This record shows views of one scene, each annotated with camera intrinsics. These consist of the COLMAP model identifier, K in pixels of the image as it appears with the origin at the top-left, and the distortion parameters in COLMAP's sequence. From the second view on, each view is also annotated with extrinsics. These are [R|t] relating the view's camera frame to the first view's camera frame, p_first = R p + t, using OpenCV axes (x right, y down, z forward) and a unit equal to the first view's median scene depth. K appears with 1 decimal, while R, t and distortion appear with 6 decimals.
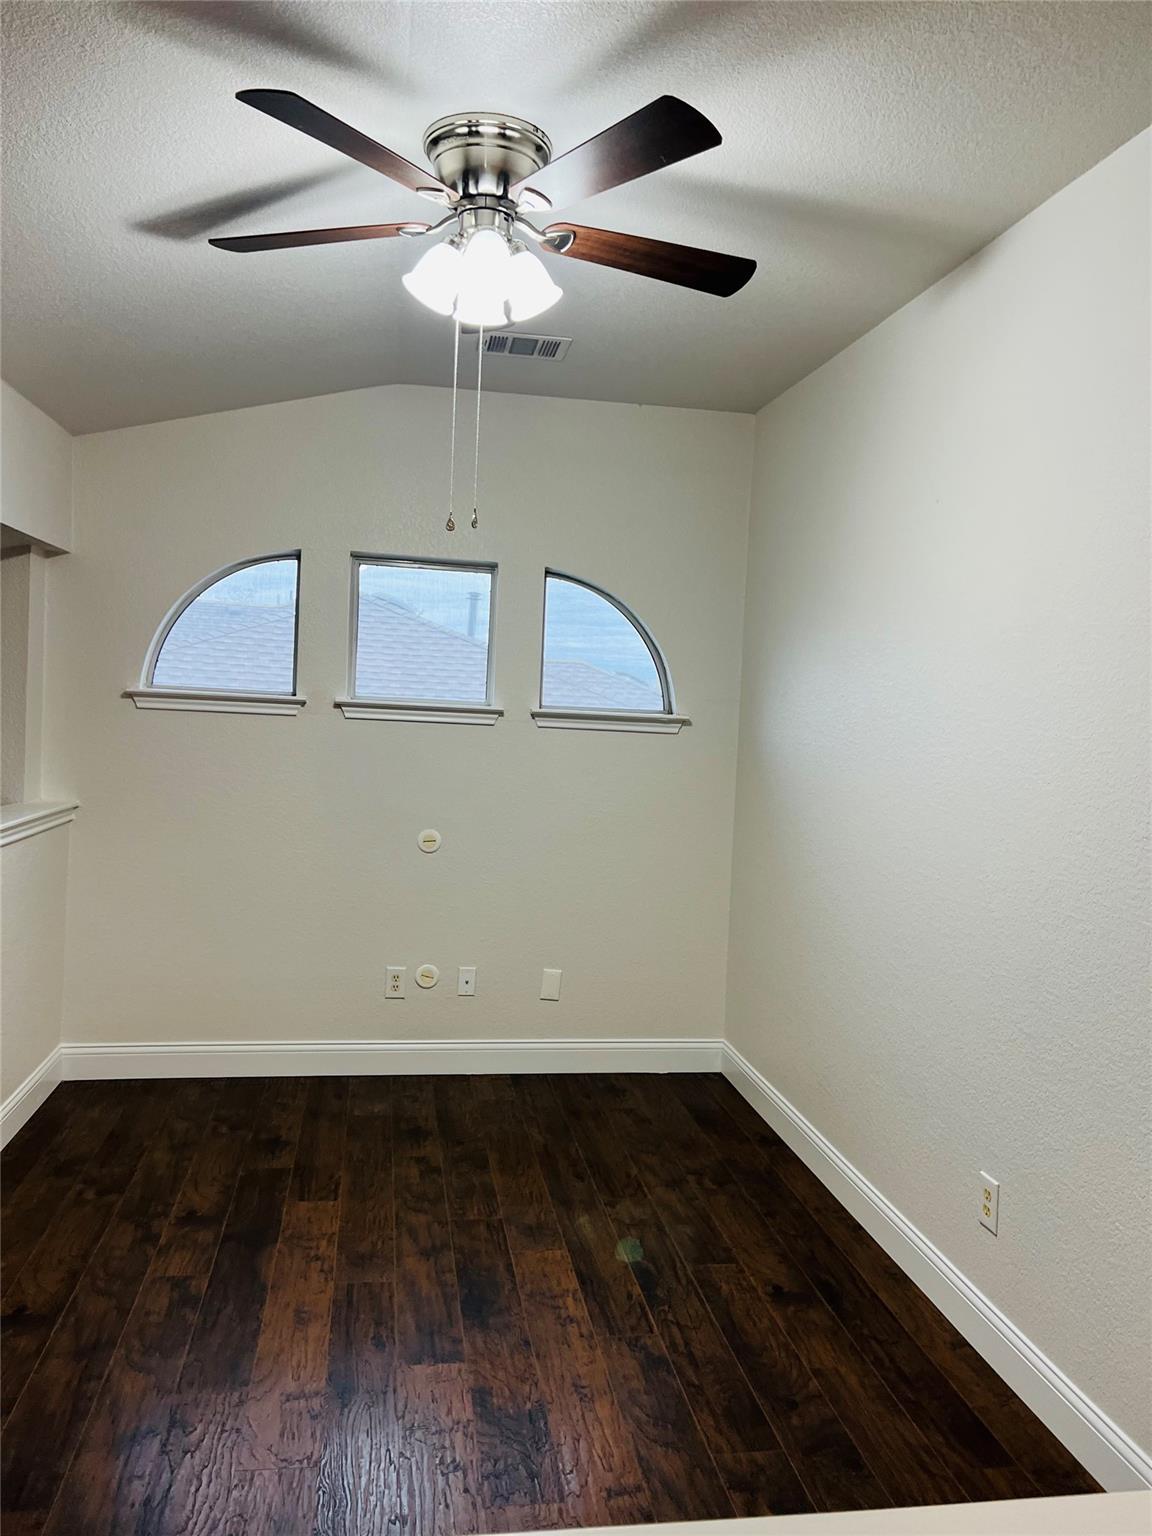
lens RADIAL K [[1161.9, 0, 575.9], [0, 1161.9, 767.7], [0, 0, 1]] dist [0.096435, -0.016282]
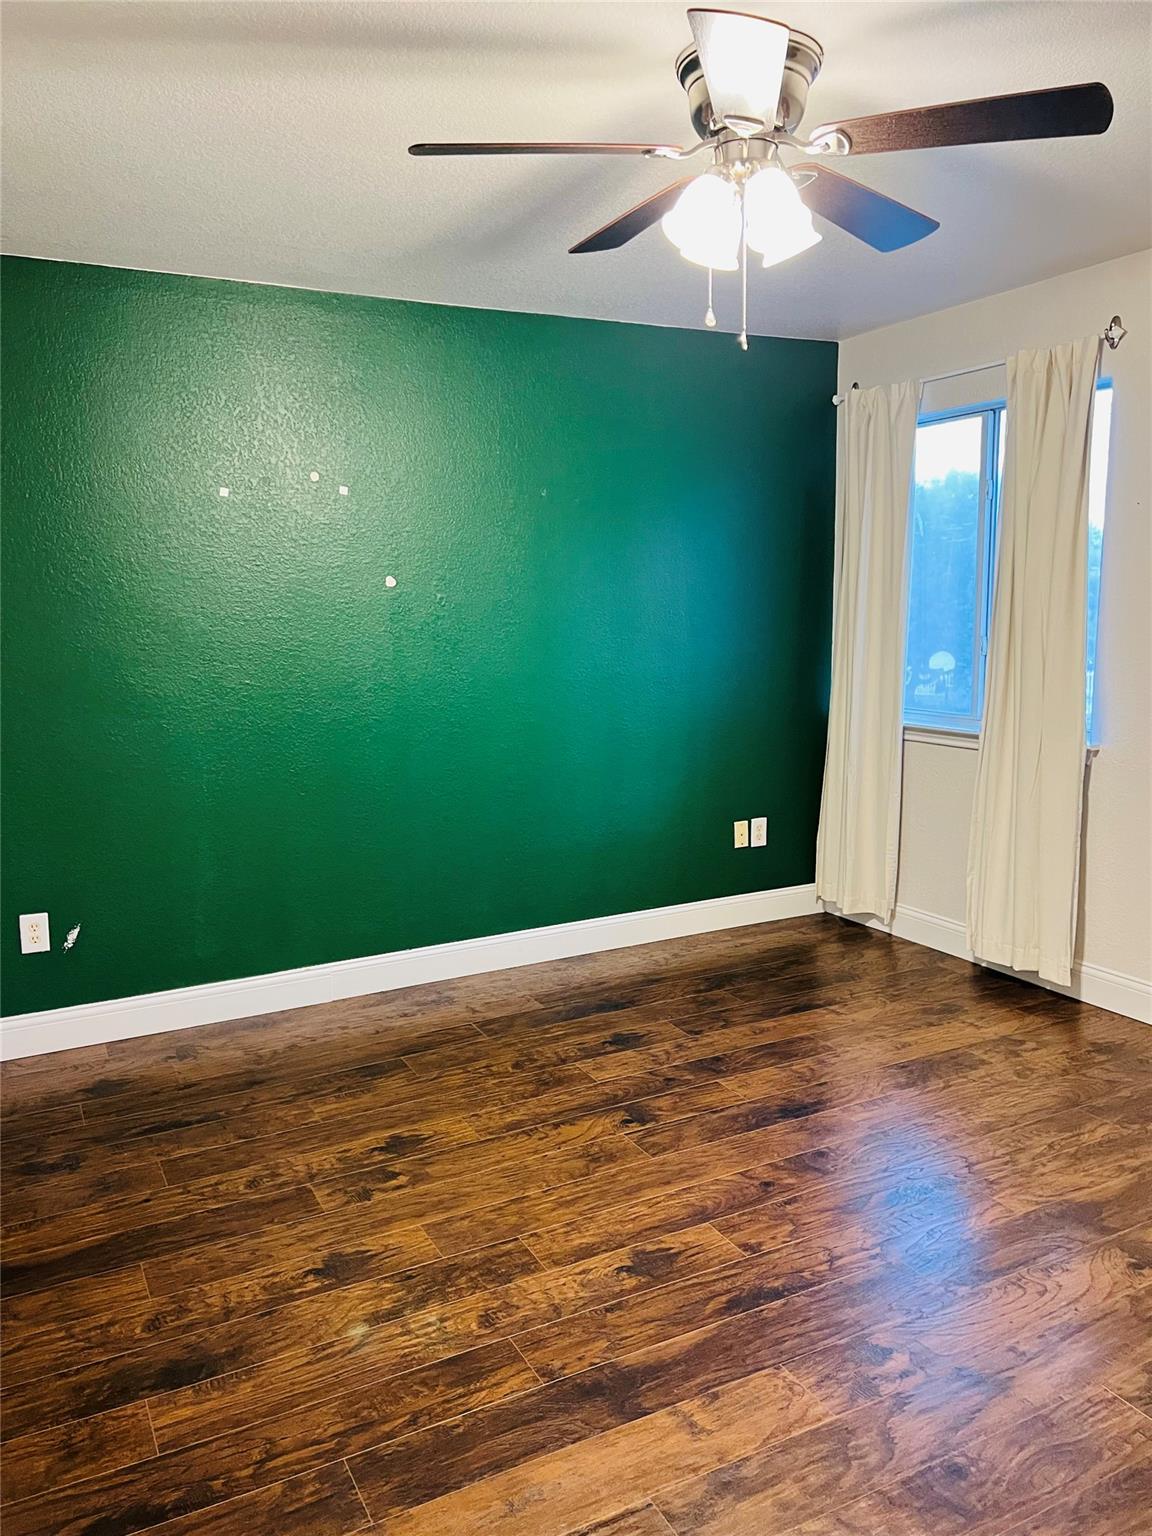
lens RADIAL K [[1161.9, 0, 575.4], [0, 1161.9, 767.8], [0, 0, 1]] dist [0.096435, -0.016282]
pose [[-0.311712, -0.180645, 0.932847, -0.622392], [0.042308, 0.978149, 0.203555, -0.079366], [-0.949234, 0.102917, -0.297258, 1.096315]]
